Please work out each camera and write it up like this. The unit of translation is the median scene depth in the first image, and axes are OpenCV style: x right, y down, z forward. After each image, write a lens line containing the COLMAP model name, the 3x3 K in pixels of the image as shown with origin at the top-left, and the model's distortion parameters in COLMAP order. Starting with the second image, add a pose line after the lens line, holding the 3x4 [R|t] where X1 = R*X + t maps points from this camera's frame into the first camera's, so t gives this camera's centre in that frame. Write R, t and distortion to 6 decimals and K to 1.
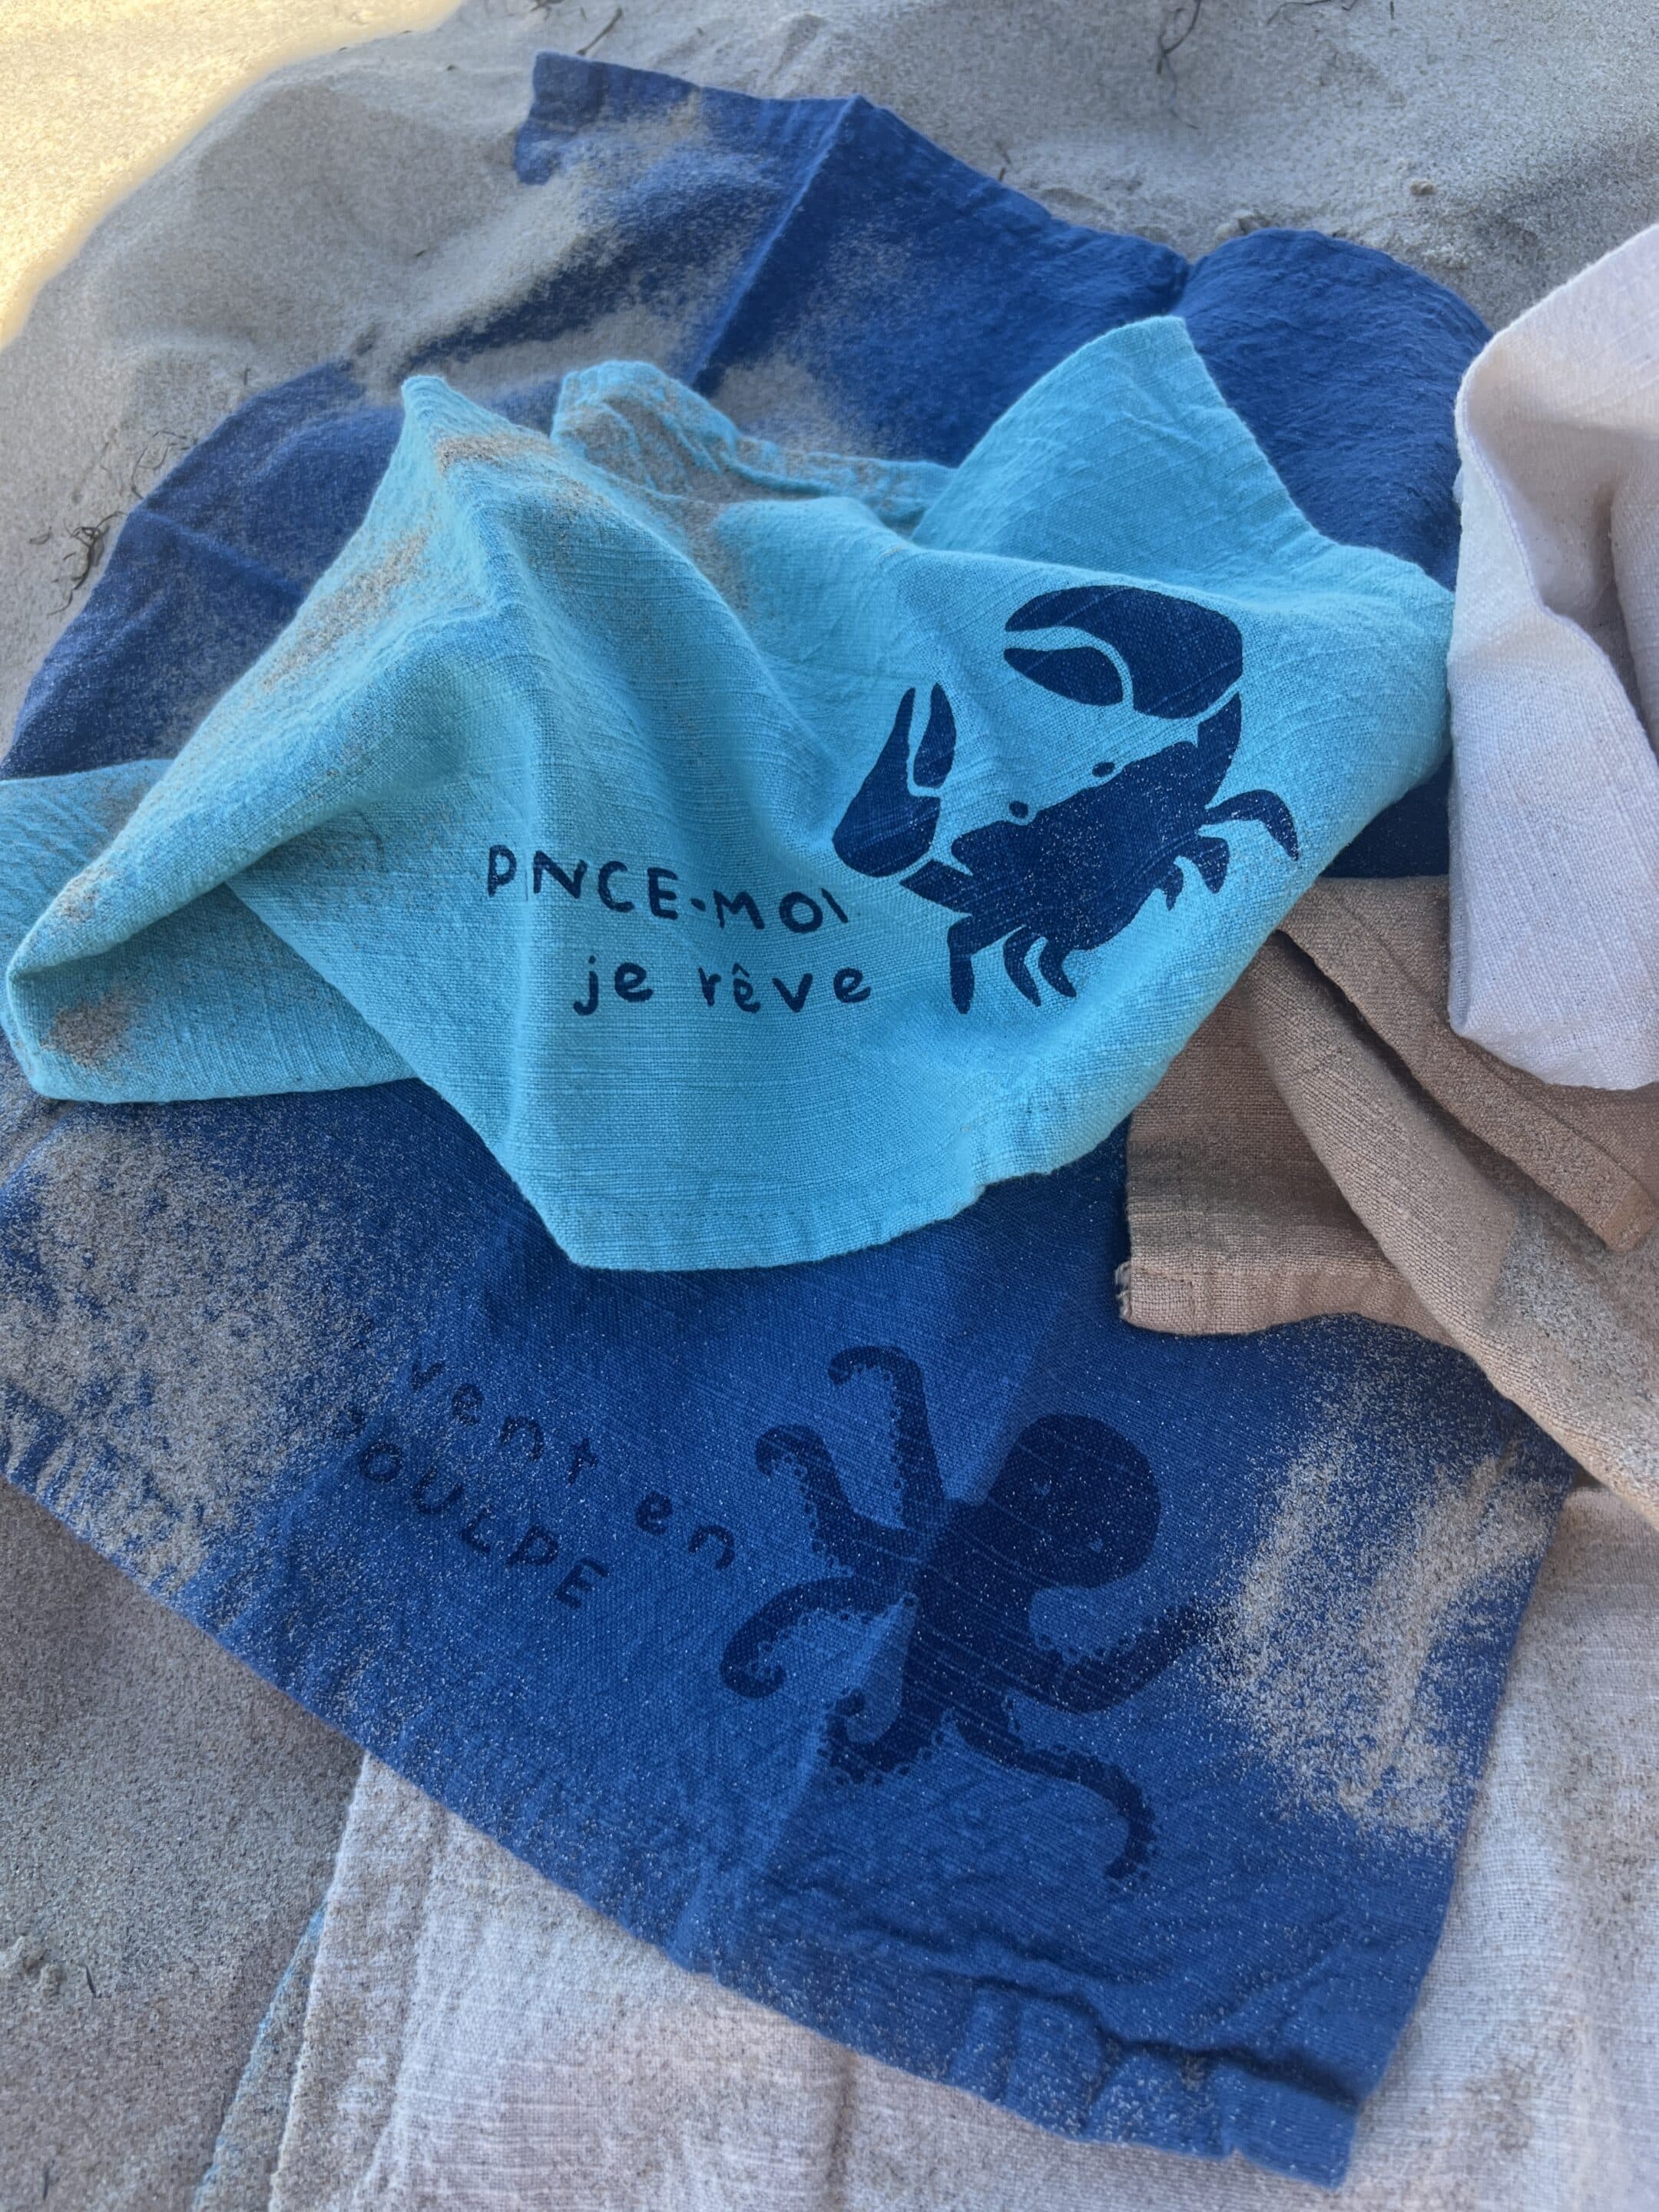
lens RADIAL K [[1691.3, 0, 832.0], [0, 1691.3, 1104.3], [0, 0, 1]] dist [0.024645, -0.048396]
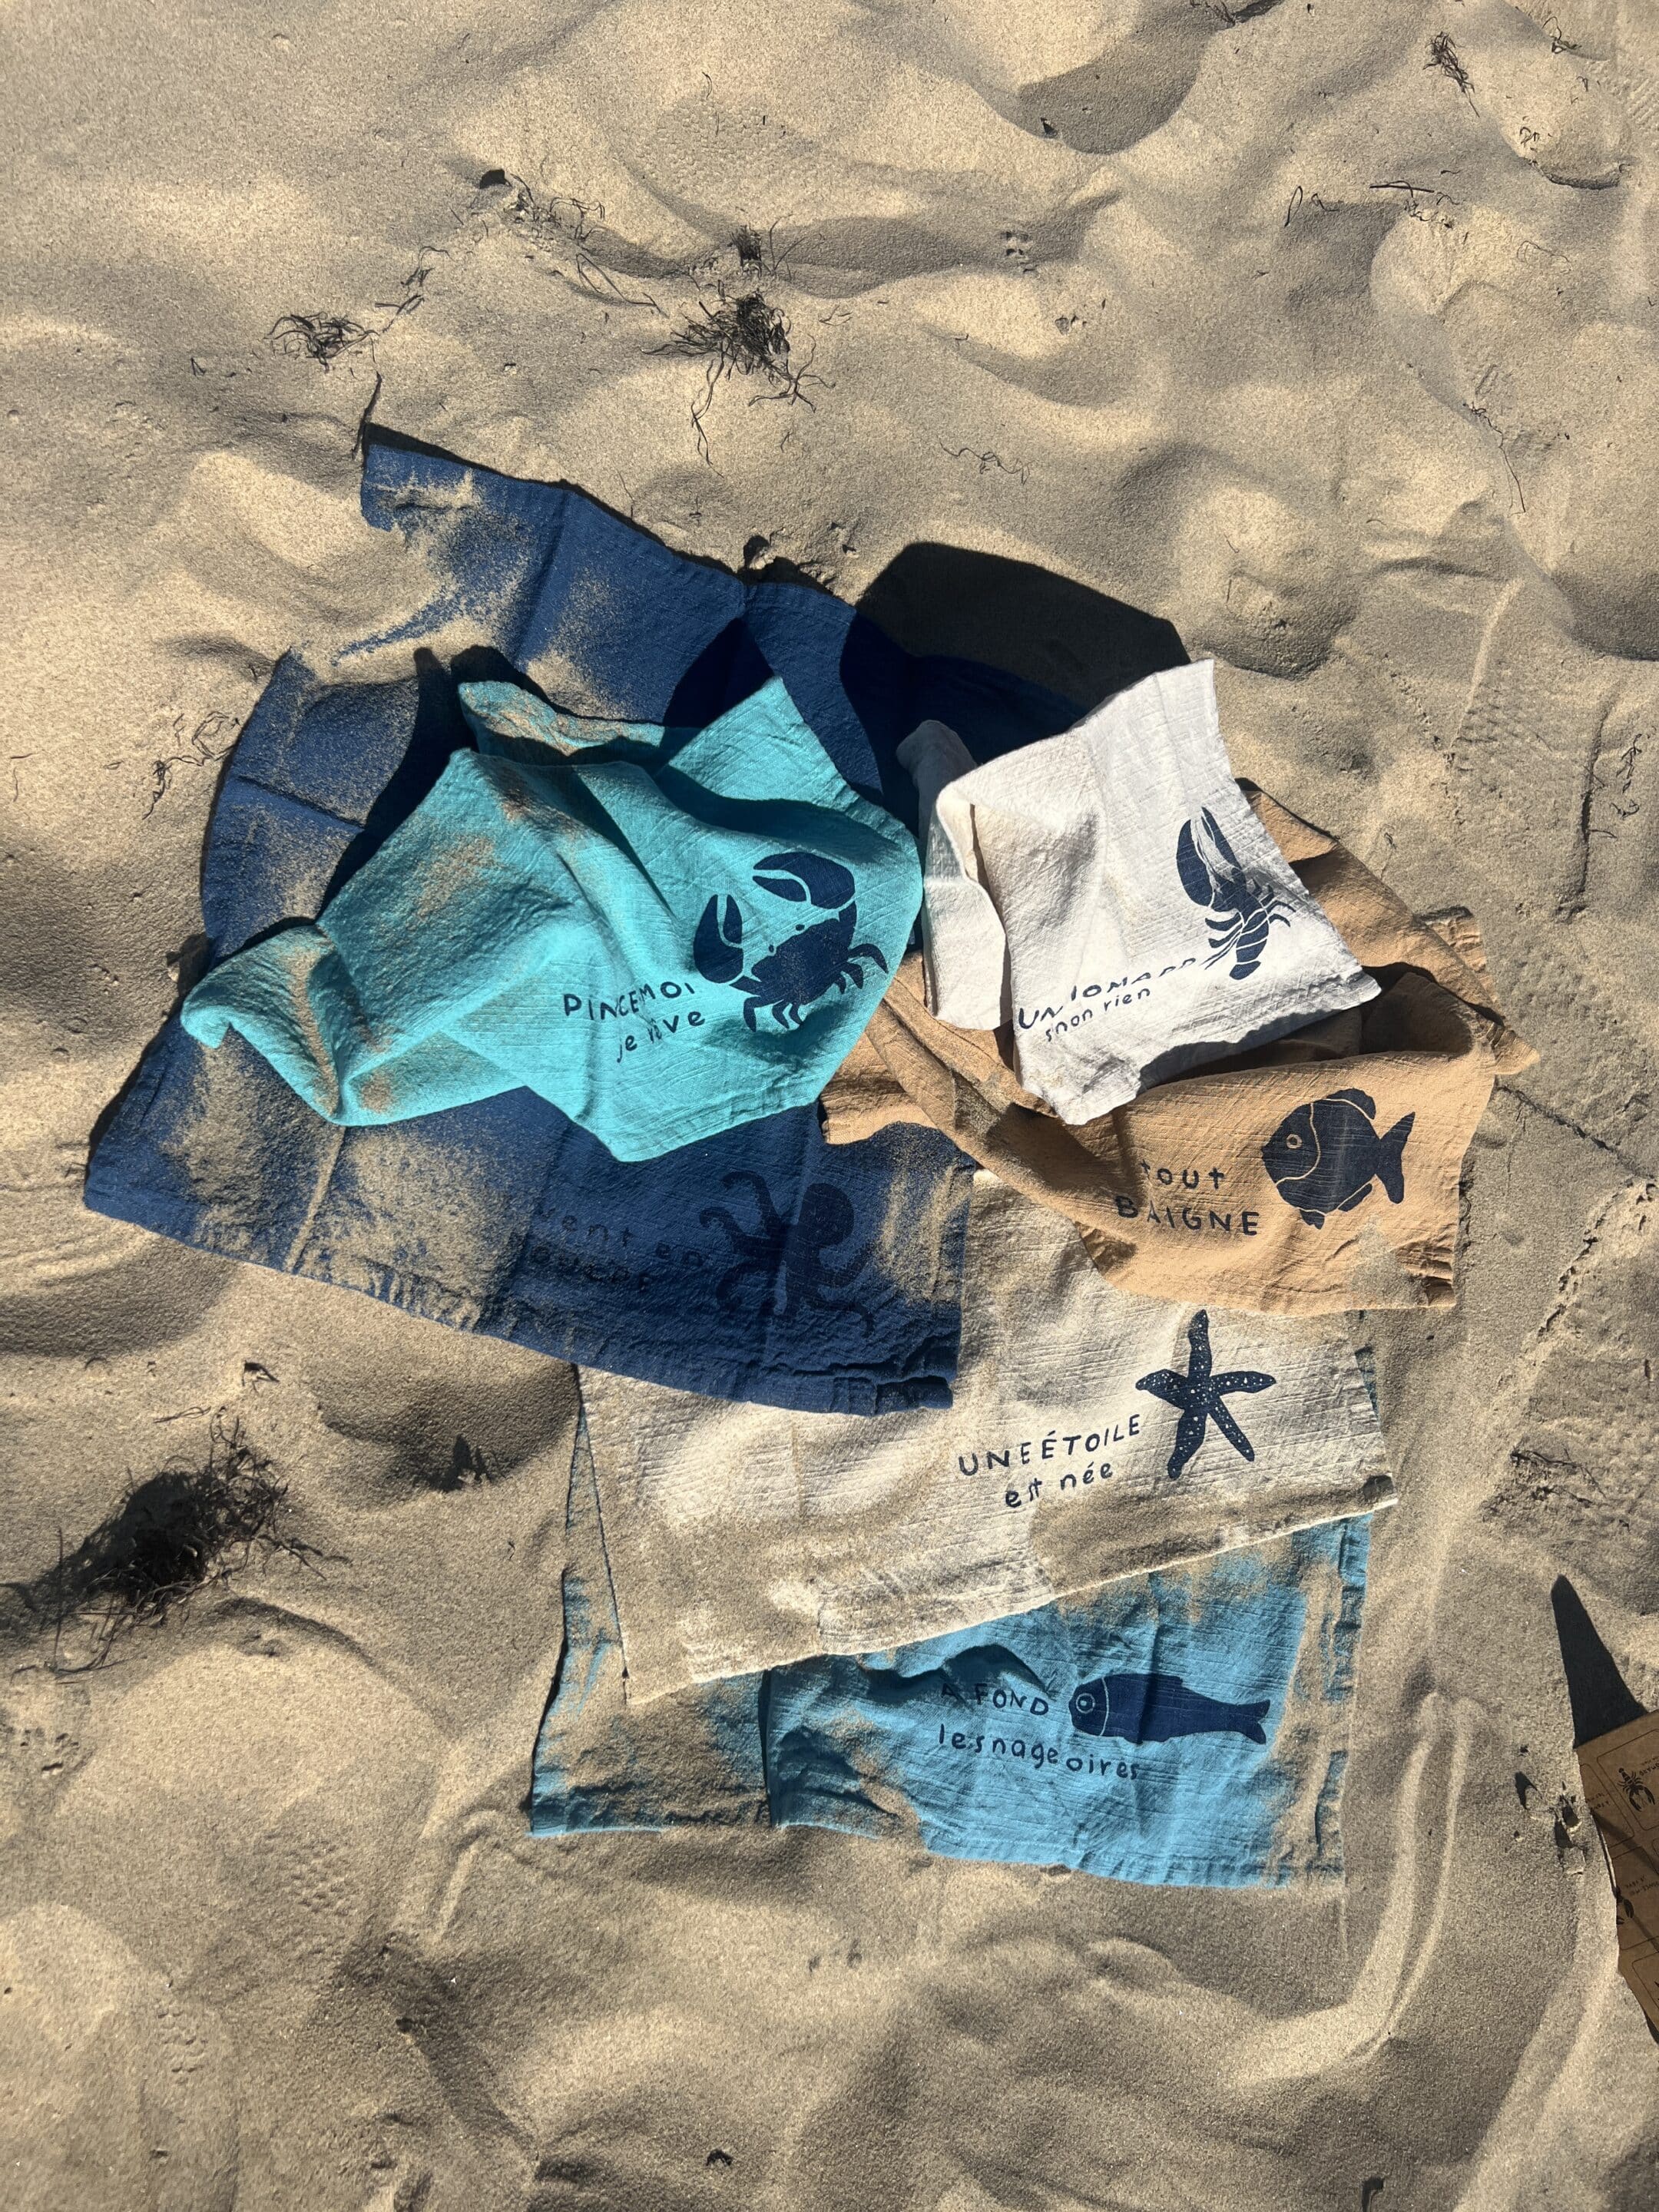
lens RADIAL K [[1513.3, 0, 824.0], [0, 1513.3, 1074.2], [0, 0, 1]] dist [0.058120, -0.109777]
pose [[0.892307, -0.162794, 0.421053, -0.777830], [0.066008, 0.969739, 0.235050, -0.510910], [-0.446577, -0.181944, 0.876051, -0.993538]]
